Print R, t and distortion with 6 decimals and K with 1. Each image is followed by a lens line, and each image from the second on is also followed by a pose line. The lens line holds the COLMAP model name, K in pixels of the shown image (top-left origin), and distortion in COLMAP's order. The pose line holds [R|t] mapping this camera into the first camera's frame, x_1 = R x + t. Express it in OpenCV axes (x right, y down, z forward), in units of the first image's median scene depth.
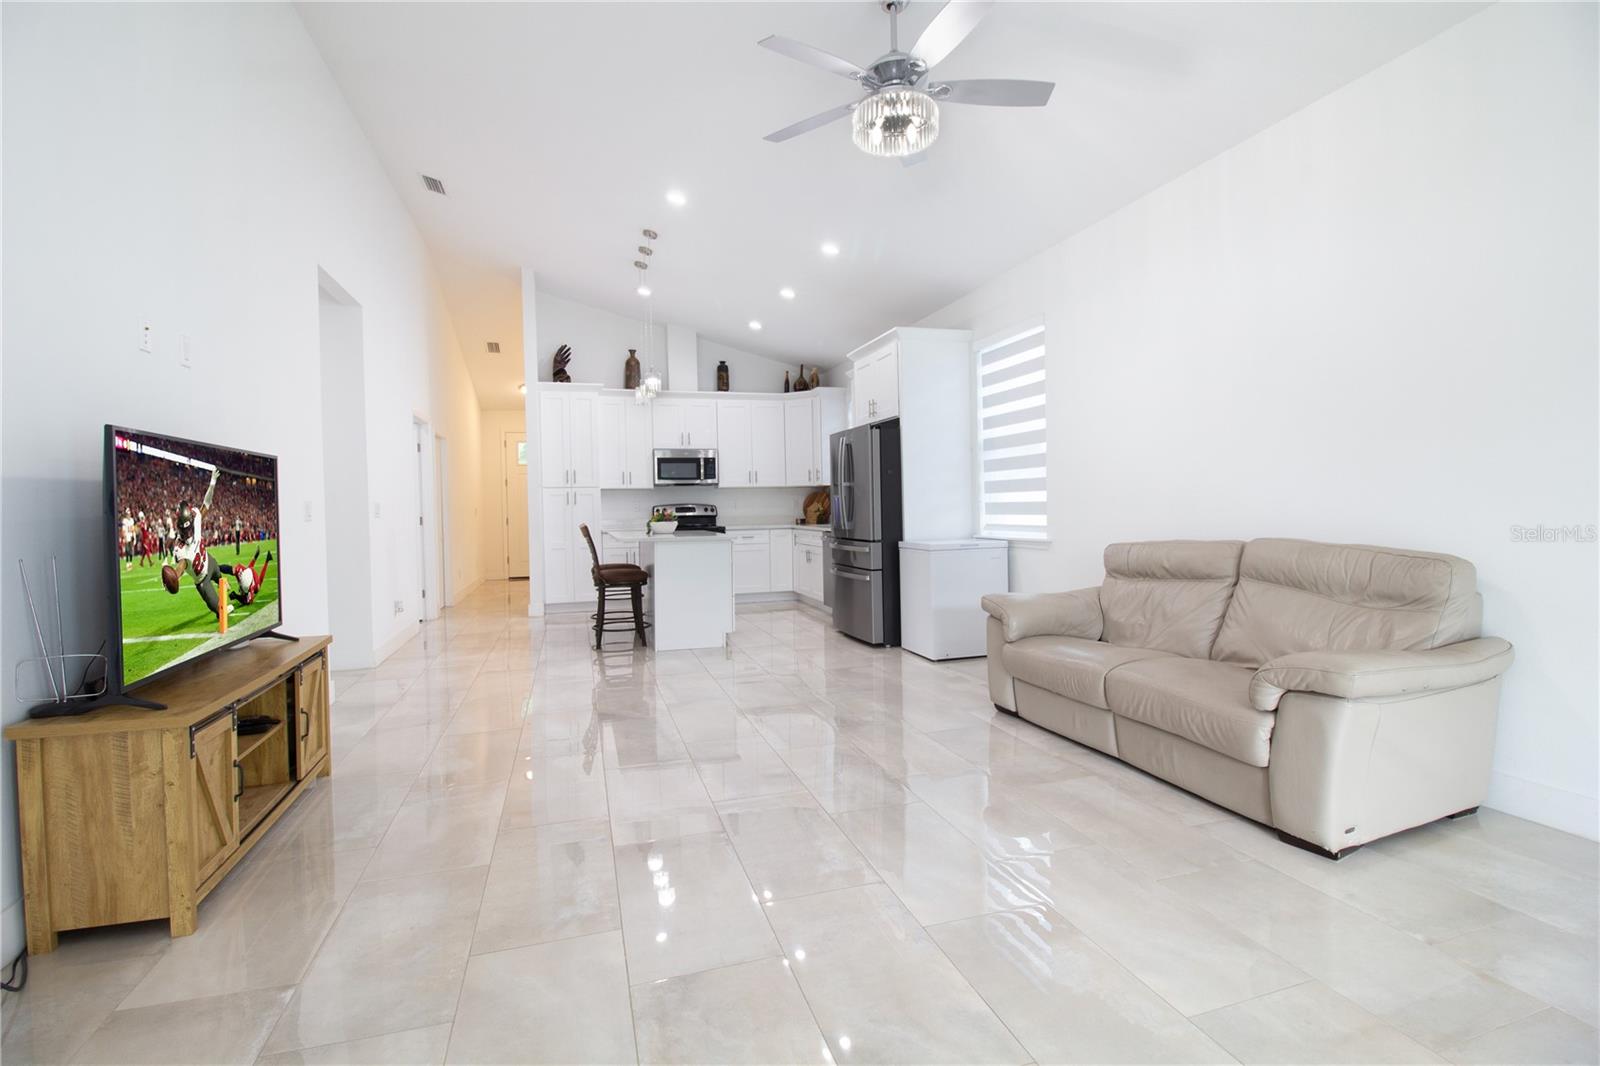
lens RADIAL K [[739.1, 0, 801.6], [0, 739.1, 523.2], [0, 0, 1]] dist [-0.012255, -0.005550]
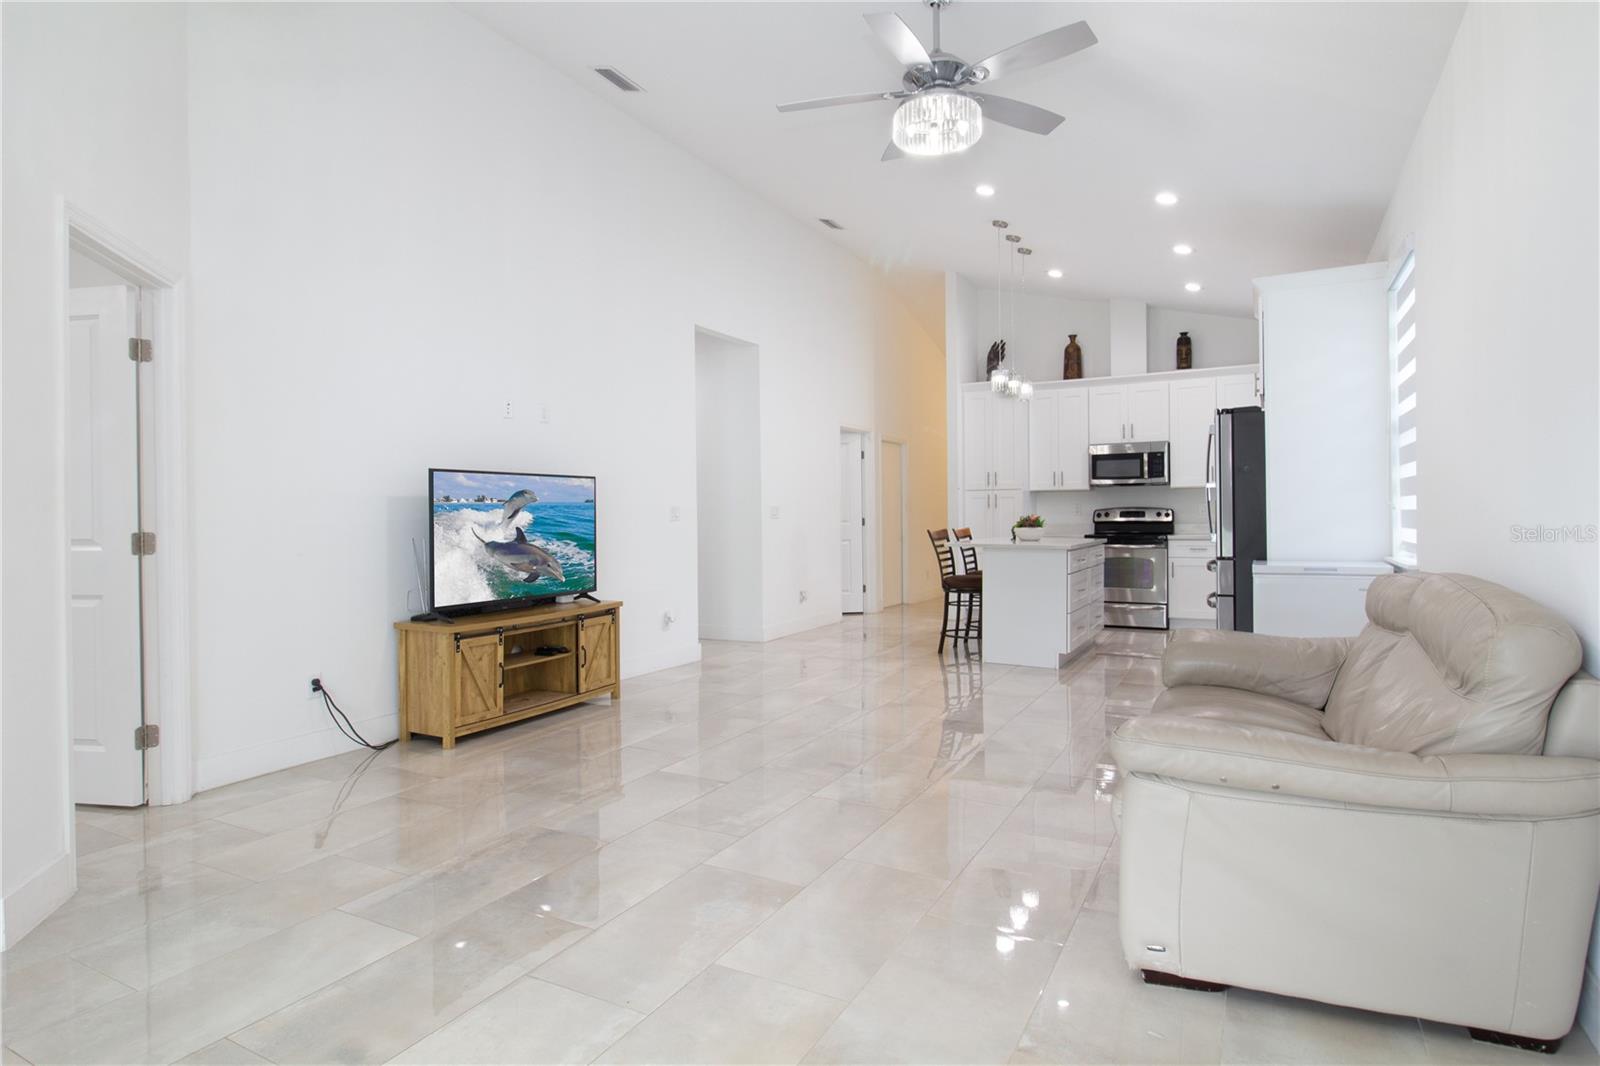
lens RADIAL K [[866.1, 0, 794.9], [0, 866.1, 526.0], [0, 0, 1]] dist [0.022007, -0.000681]
pose [[0.699697, 0.022270, -0.714093, 0.298525], [-0.021562, 0.999717, 0.010050, -0.006432], [0.714114, 0.008365, 0.699979, 0.022467]]
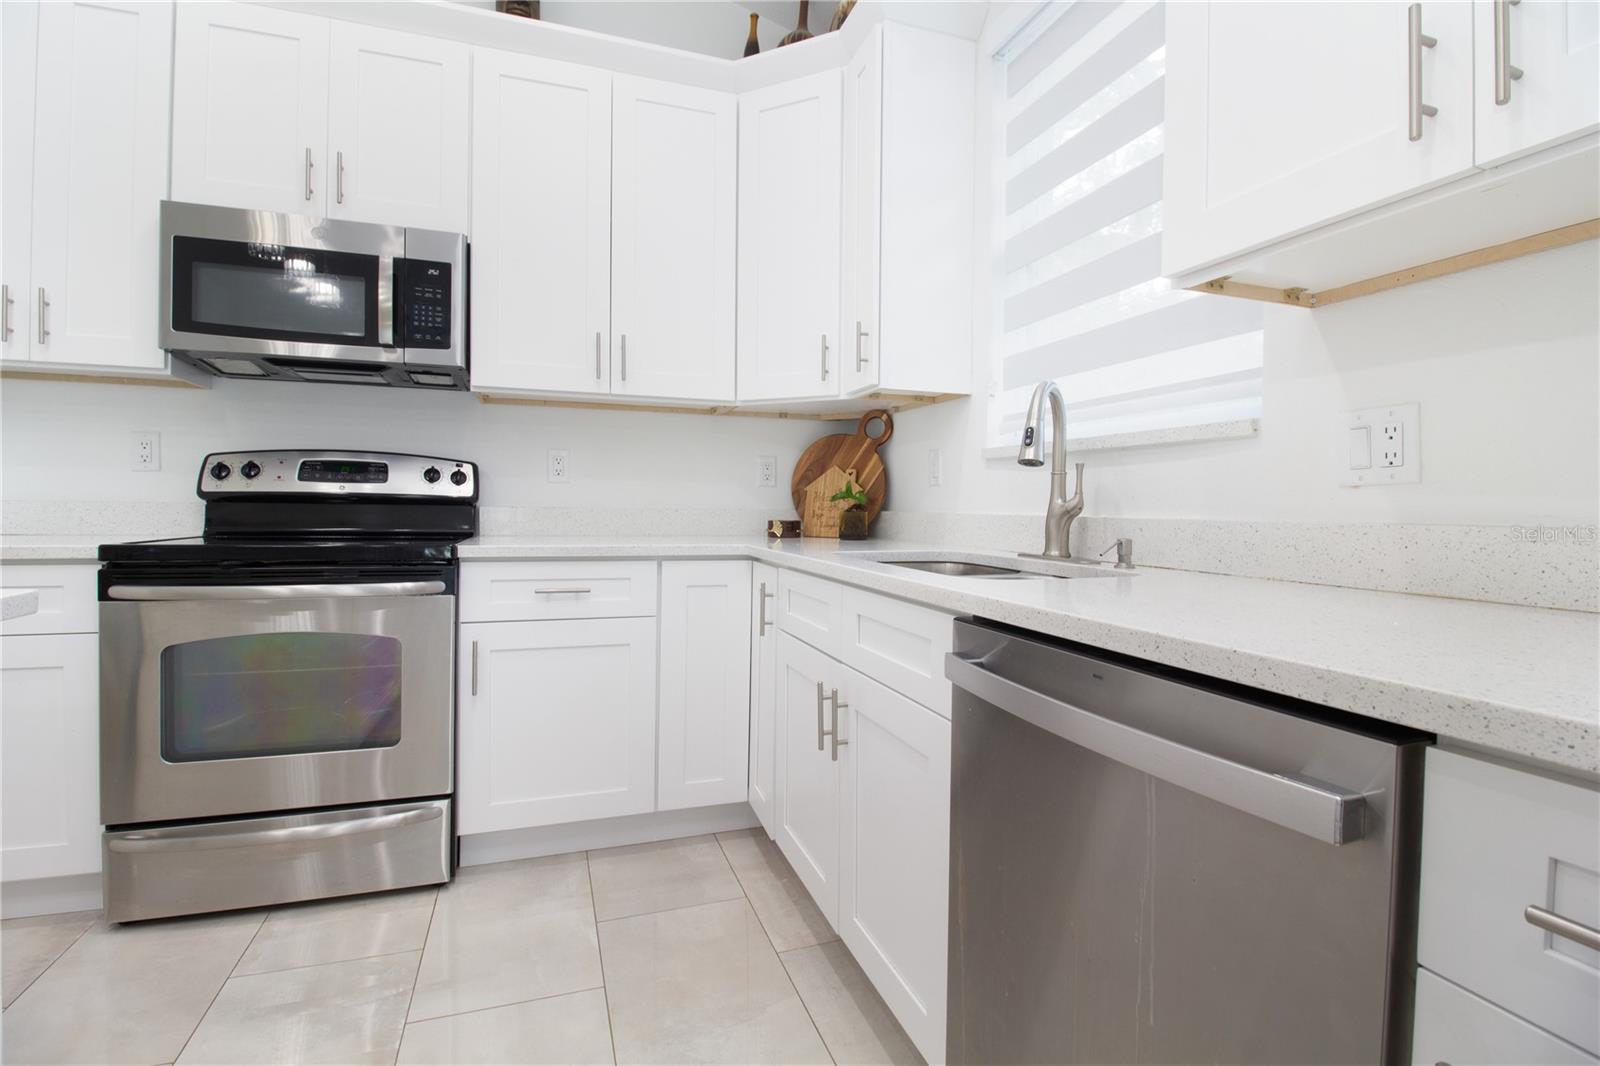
lens RADIAL K [[739.1, 0, 811.0], [0, 739.1, 504.2], [0, 0, 1]] dist [-0.012255, -0.005550]
pose [[0.998110, 0.037183, 0.048918, -0.005402], [-0.036525, 0.999231, -0.014287, -0.009215], [-0.049411, 0.012473, 0.998701, 0.765452]]
